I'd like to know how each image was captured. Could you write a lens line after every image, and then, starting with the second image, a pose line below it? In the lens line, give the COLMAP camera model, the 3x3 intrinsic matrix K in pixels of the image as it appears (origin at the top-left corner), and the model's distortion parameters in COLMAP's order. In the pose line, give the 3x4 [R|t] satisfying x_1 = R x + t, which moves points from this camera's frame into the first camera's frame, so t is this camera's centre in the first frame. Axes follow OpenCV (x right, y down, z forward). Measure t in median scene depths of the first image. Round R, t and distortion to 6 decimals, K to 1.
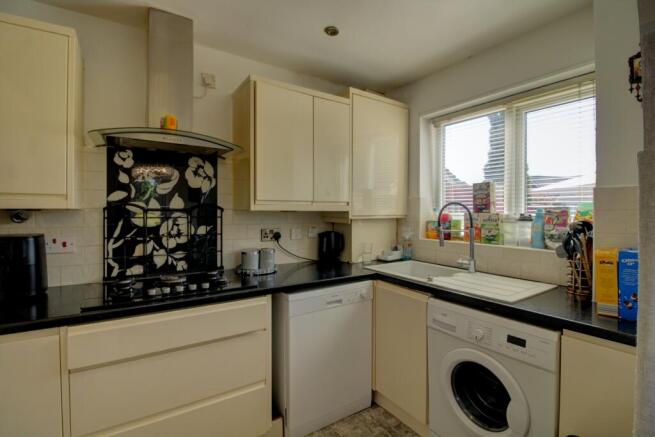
lens RADIAL K [[305.2, 0, 329.8], [0, 305.2, 215.4], [0, 0, 1]] dist [-0.023302, -0.006586]
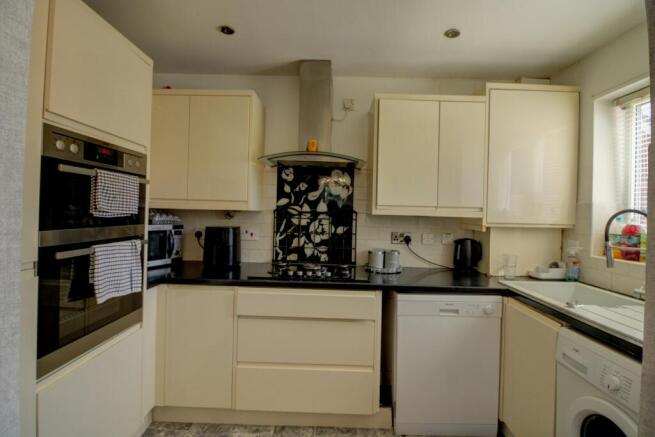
lens RADIAL K [[305.2, 0, 324.2], [0, 305.2, 216.6], [0, 0, 1]] dist [-0.023302, -0.006586]
pose [[0.812243, 0.025106, -0.582779, 0.238609], [-0.032515, 0.999469, -0.002261, -0.000027], [0.582412, 0.020785, 0.812628, -0.021254]]
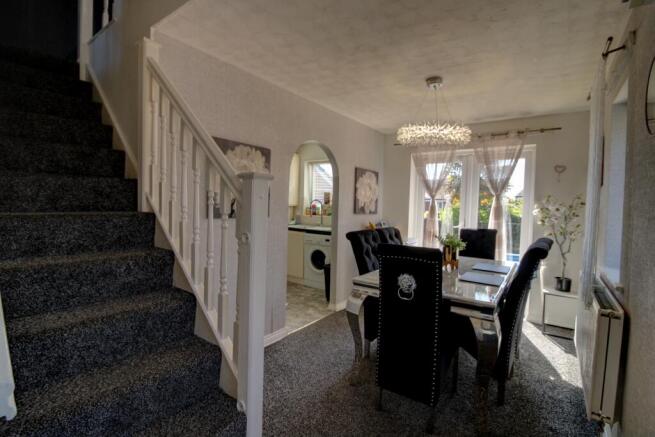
lens RADIAL K [[305.2, 0, 328.7], [0, 305.2, 217.0], [0, 0, 1]] dist [-0.023302, -0.006586]
pose [[0.942161, 0.012764, 0.334918, -0.383260], [-0.024574, 0.999216, 0.031048, 0.020319], [-0.334259, -0.037482, 0.941736, -1.600688]]
